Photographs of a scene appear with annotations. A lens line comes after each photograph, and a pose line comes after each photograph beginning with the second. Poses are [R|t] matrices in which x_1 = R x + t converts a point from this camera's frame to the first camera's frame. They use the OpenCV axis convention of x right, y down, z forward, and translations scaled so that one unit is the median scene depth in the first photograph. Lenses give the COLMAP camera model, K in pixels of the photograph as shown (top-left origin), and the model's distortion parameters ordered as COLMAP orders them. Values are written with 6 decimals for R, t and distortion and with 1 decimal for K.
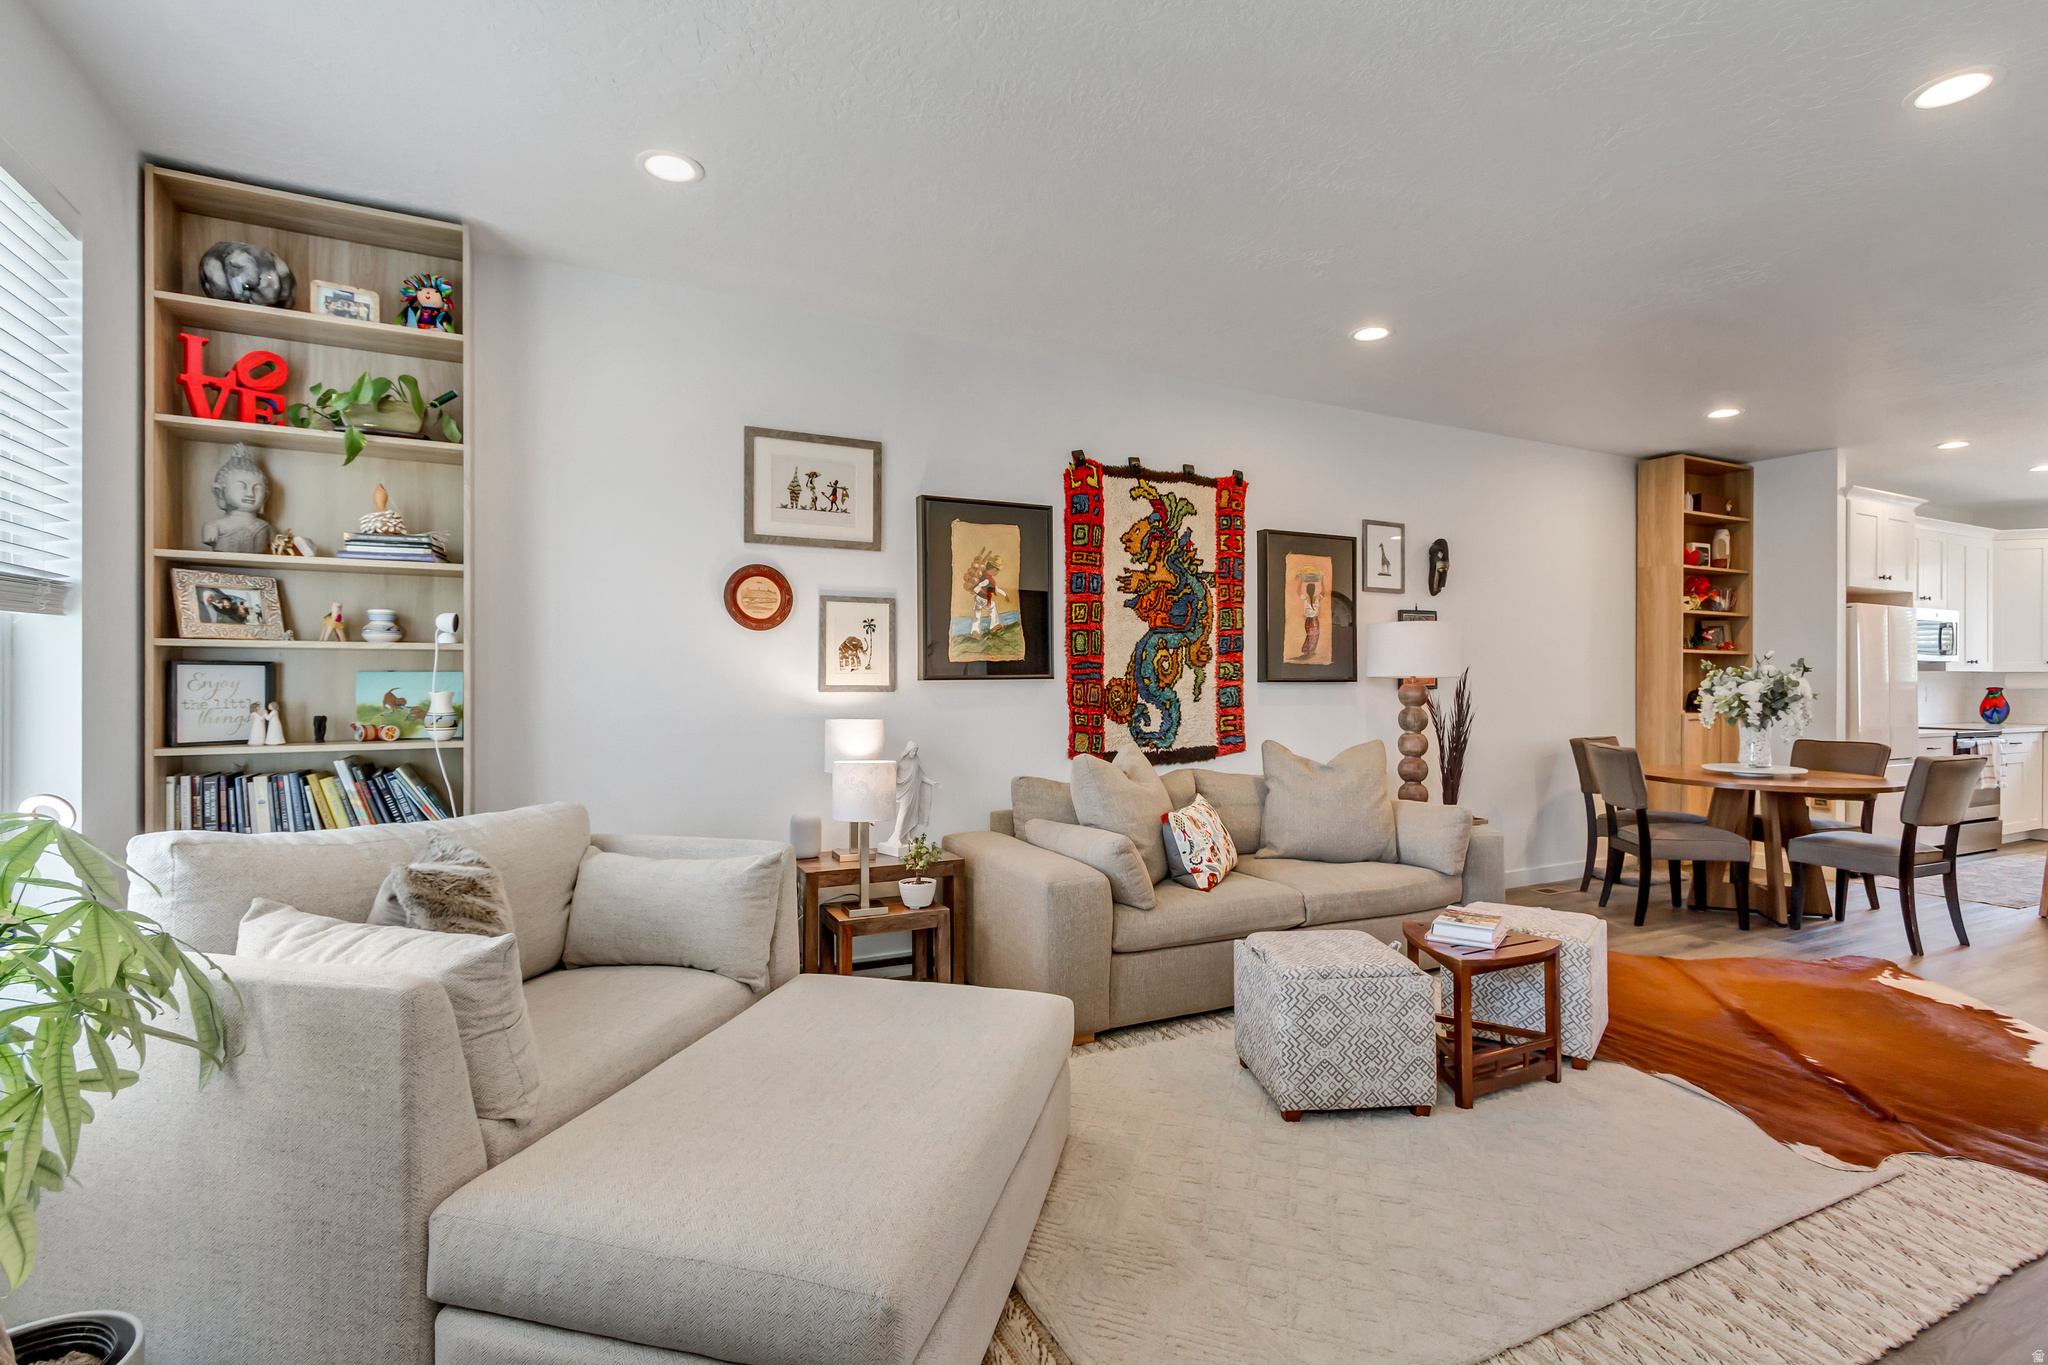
lens RADIAL K [[949.8, 0, 1026.3], [0, 949.8, 681.1], [0, 0, 1]] dist [0.004528, -0.000049]
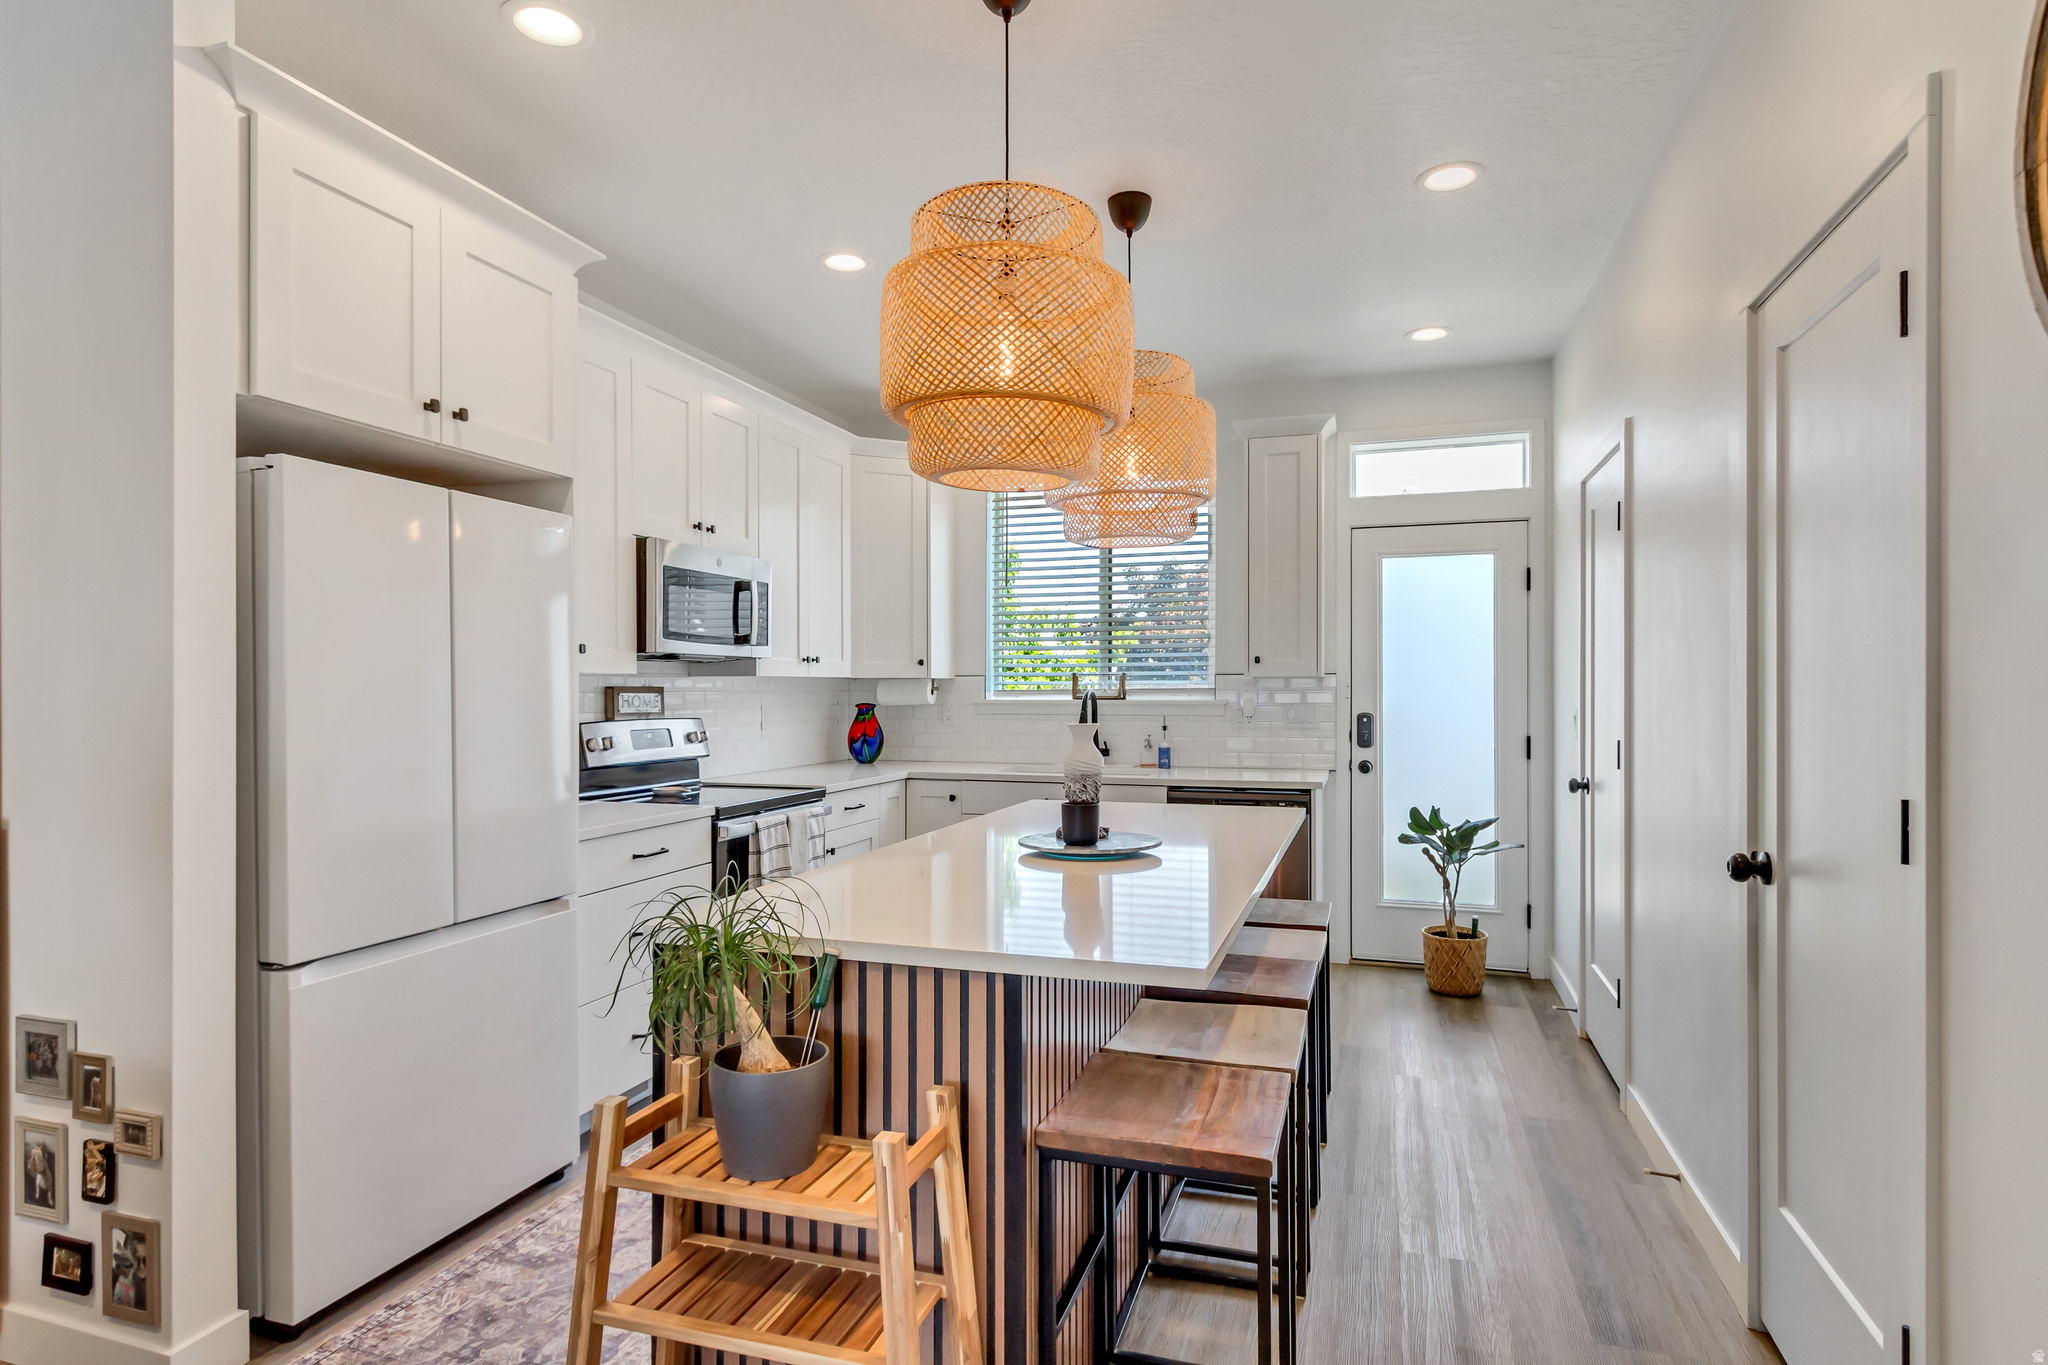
lens RADIAL K [[1088.2, 0, 1022.0], [0, 1088.2, 697.0], [0, 0, 1]] dist [0.004930, -0.001302]
pose [[0.709969, -0.010410, 0.704156, 0.999972], [0.003120, 0.999927, 0.011637, -0.008328], [-0.704226, -0.006065, 0.709950, 0.733732]]
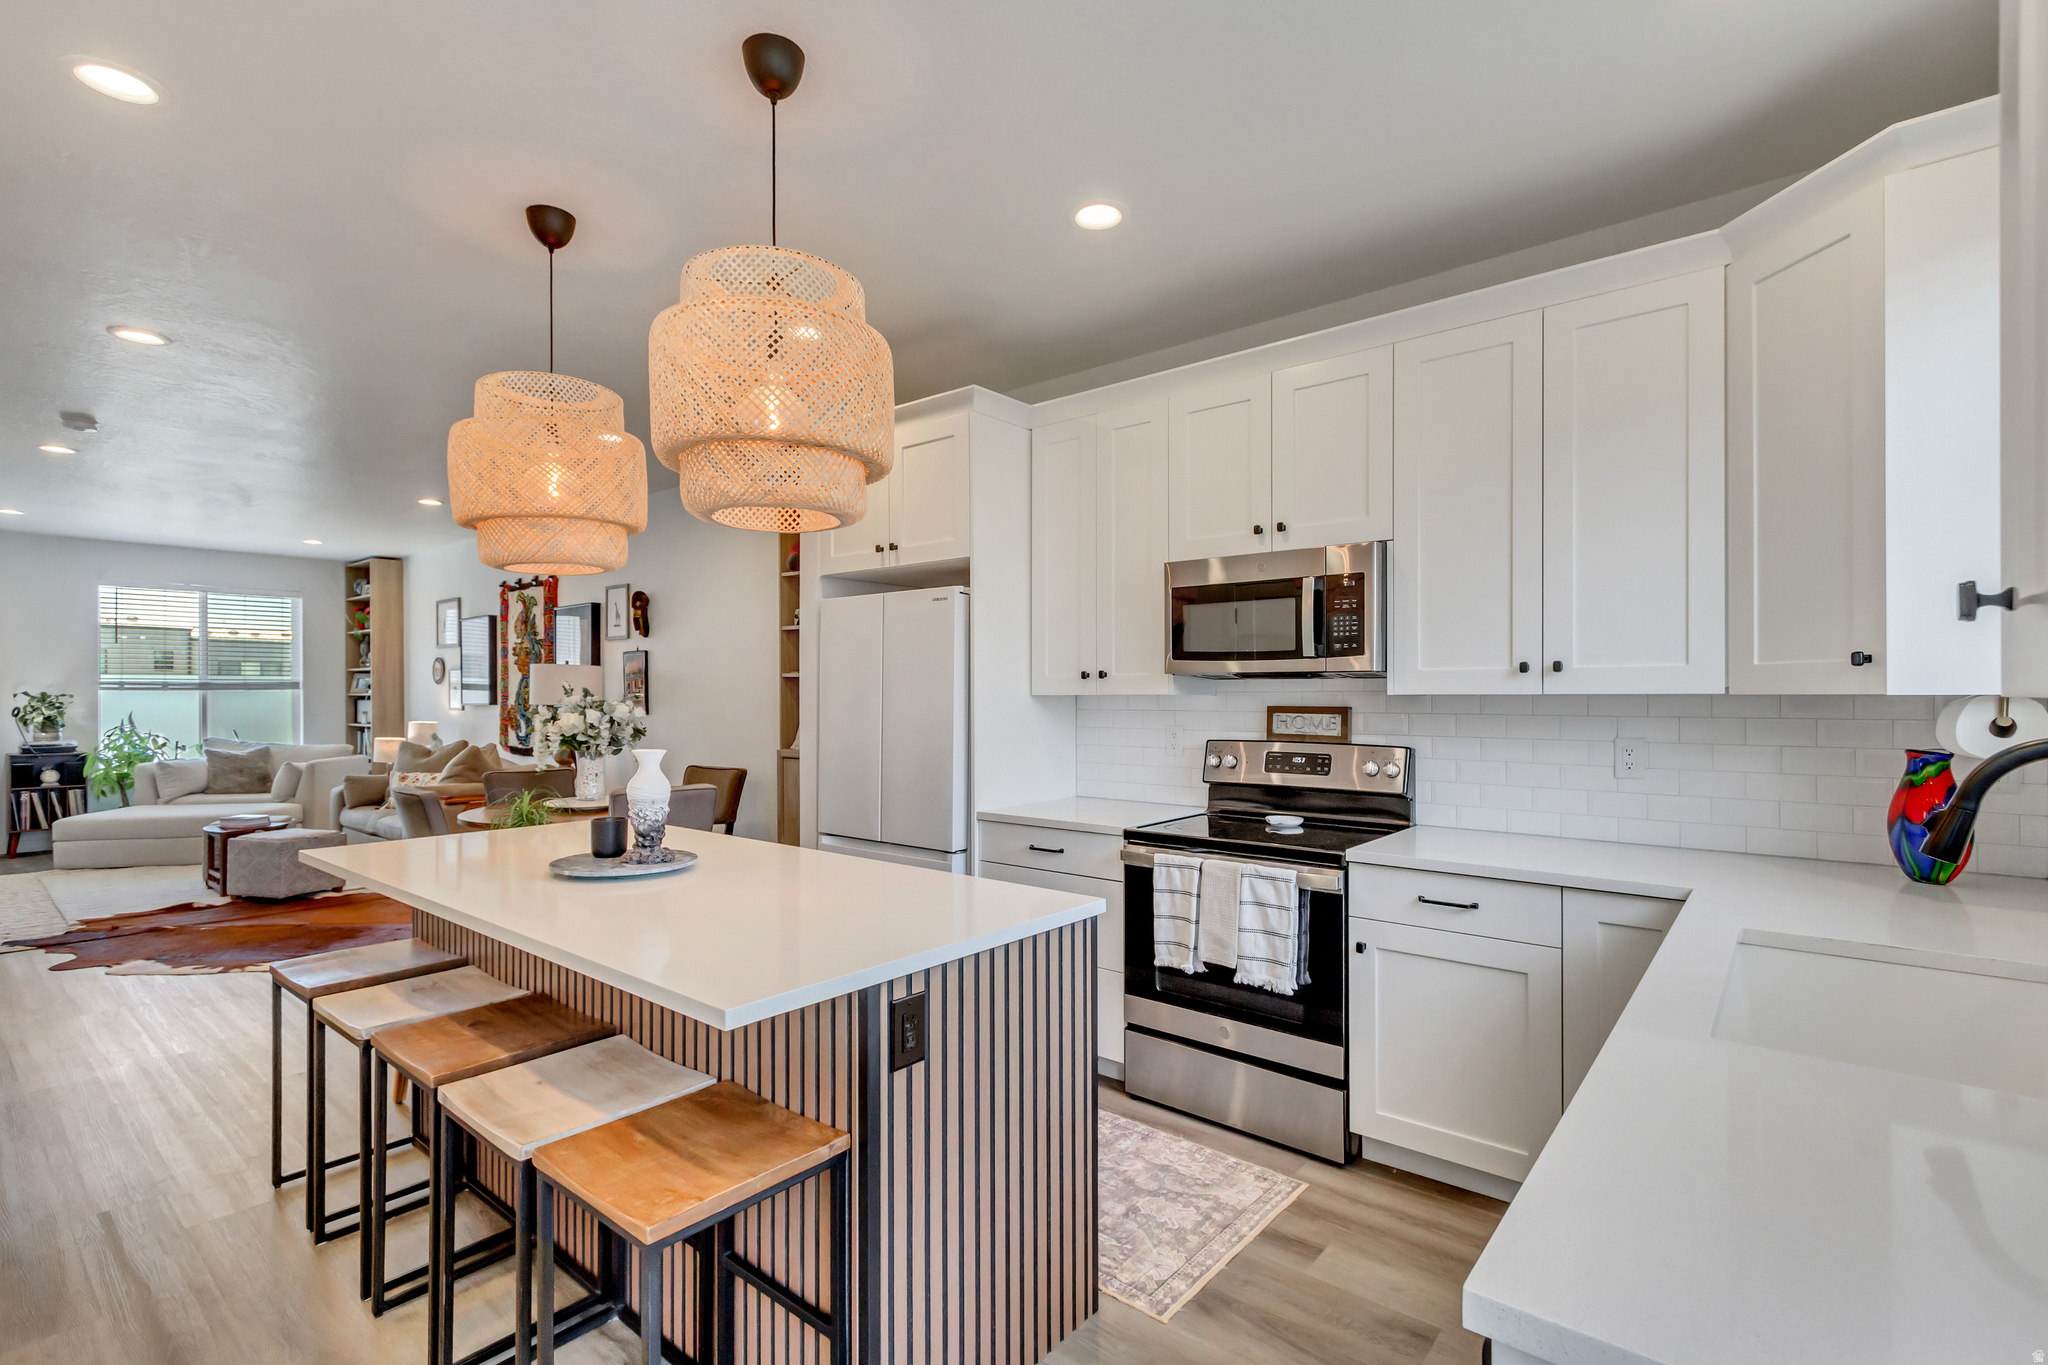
lens RADIAL K [[949.8, 0, 1036.1], [0, 949.8, 701.1], [0, 0, 1]] dist [0.004528, -0.000049]
pose [[0.401316, 0.004913, -0.915926, 1.963897], [0.004625, 0.999962, 0.007390, -0.017601], [0.915928, -0.007201, 0.401278, 1.098428]]
